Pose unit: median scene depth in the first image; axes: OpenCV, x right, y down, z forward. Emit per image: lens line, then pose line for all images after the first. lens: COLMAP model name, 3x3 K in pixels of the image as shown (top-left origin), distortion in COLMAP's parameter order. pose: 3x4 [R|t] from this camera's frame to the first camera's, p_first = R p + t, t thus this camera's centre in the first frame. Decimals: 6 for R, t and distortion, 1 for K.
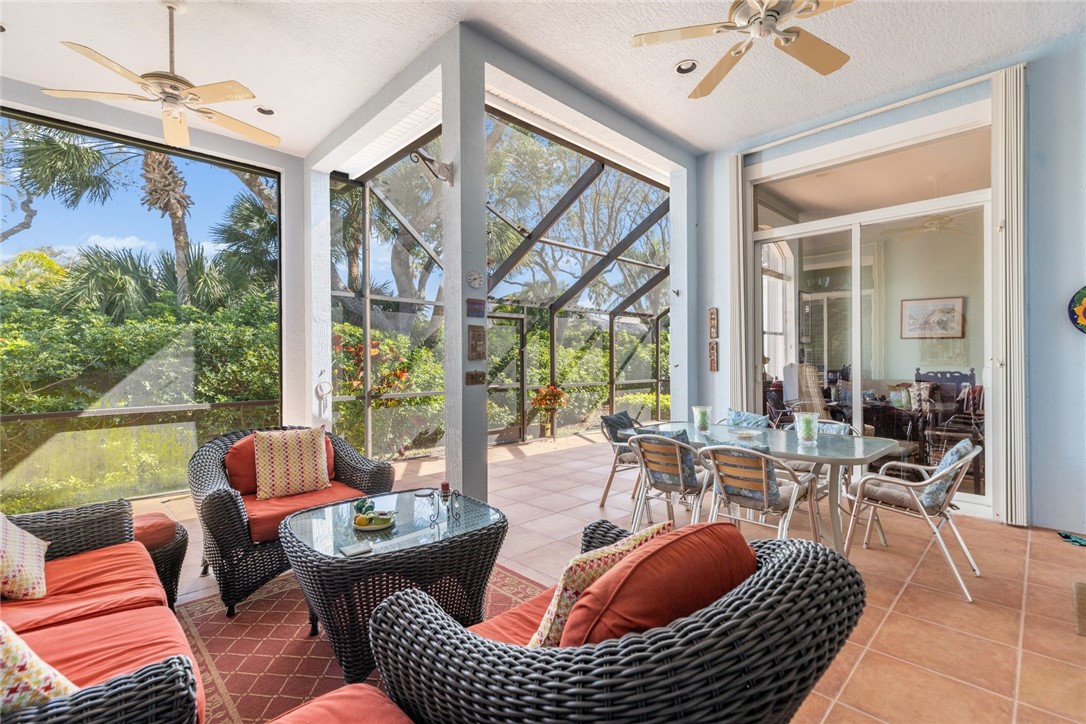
lens RADIAL K [[485.4, 0, 539.7], [0, 485.4, 355.2], [0, 0, 1]] dist [0.008111, -0.000276]
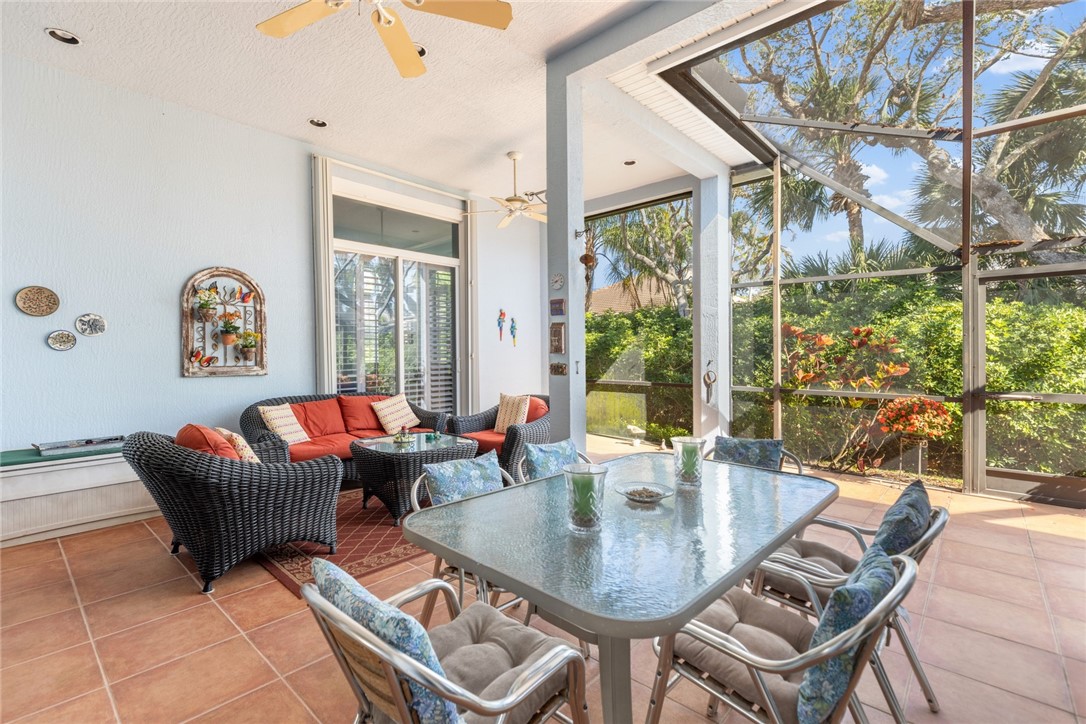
lens RADIAL K [[485.4, 0, 539.7], [0, 485.4, 355.2], [0, 0, 1]] dist [0.008111, -0.000276]
pose [[0.072524, 0.018414, -0.997197, 0.737423], [0.008982, 0.999777, 0.019115, -0.005756], [0.997326, -0.010344, 0.072342, 0.654380]]
